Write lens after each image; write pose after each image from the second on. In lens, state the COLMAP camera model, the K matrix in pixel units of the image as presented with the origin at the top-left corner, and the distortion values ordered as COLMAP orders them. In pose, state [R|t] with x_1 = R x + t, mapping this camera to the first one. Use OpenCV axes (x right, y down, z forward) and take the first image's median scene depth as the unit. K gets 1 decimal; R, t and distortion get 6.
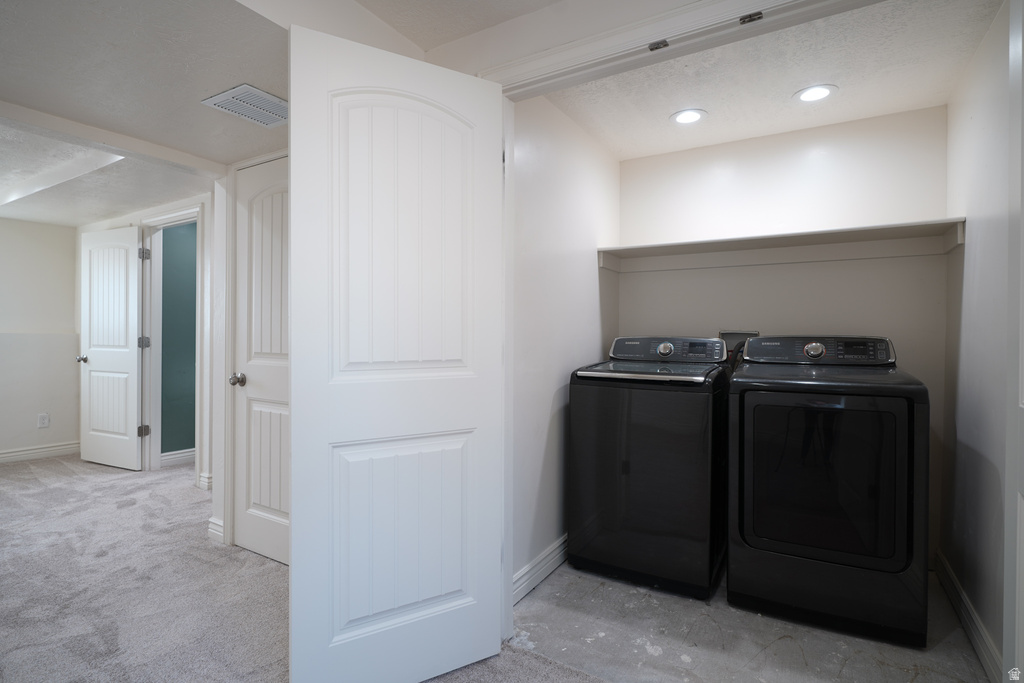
lens RADIAL K [[522.0, 0, 506.6], [0, 522.0, 337.4], [0, 0, 1]] dist [-0.004813, 0.001248]
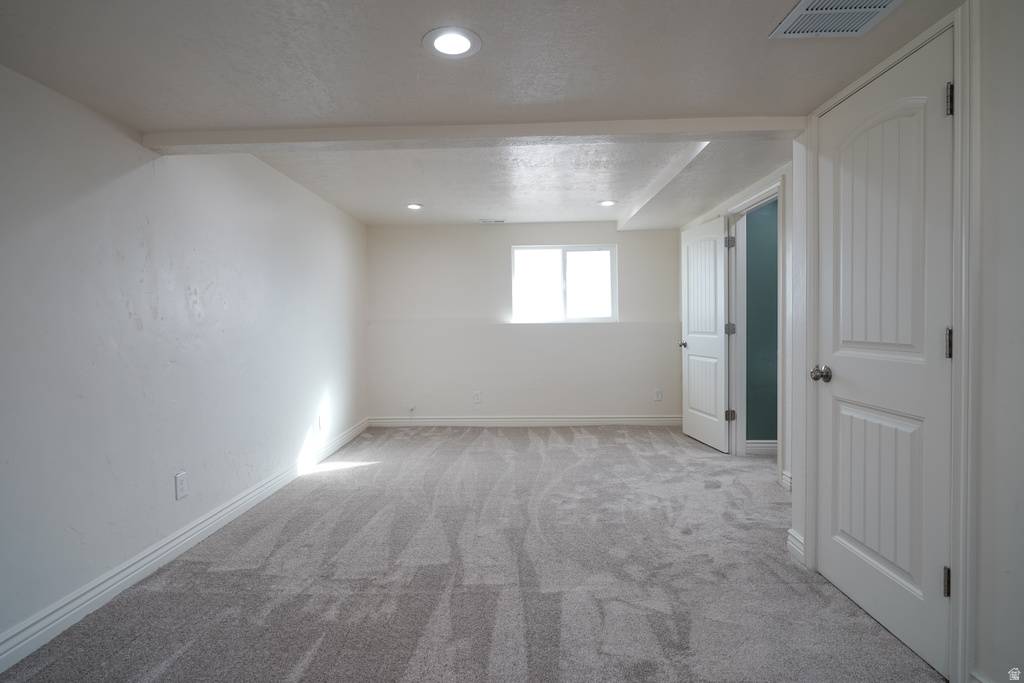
lens RADIAL K [[522.0, 0, 506.6], [0, 522.0, 337.4], [0, 0, 1]] dist [-0.004813, 0.001248]
pose [[0.511097, 0.007939, -0.859486, -0.057311], [0.014582, 0.999733, 0.017906, 0.001832], [0.859399, -0.021684, 0.510845, 0.139970]]
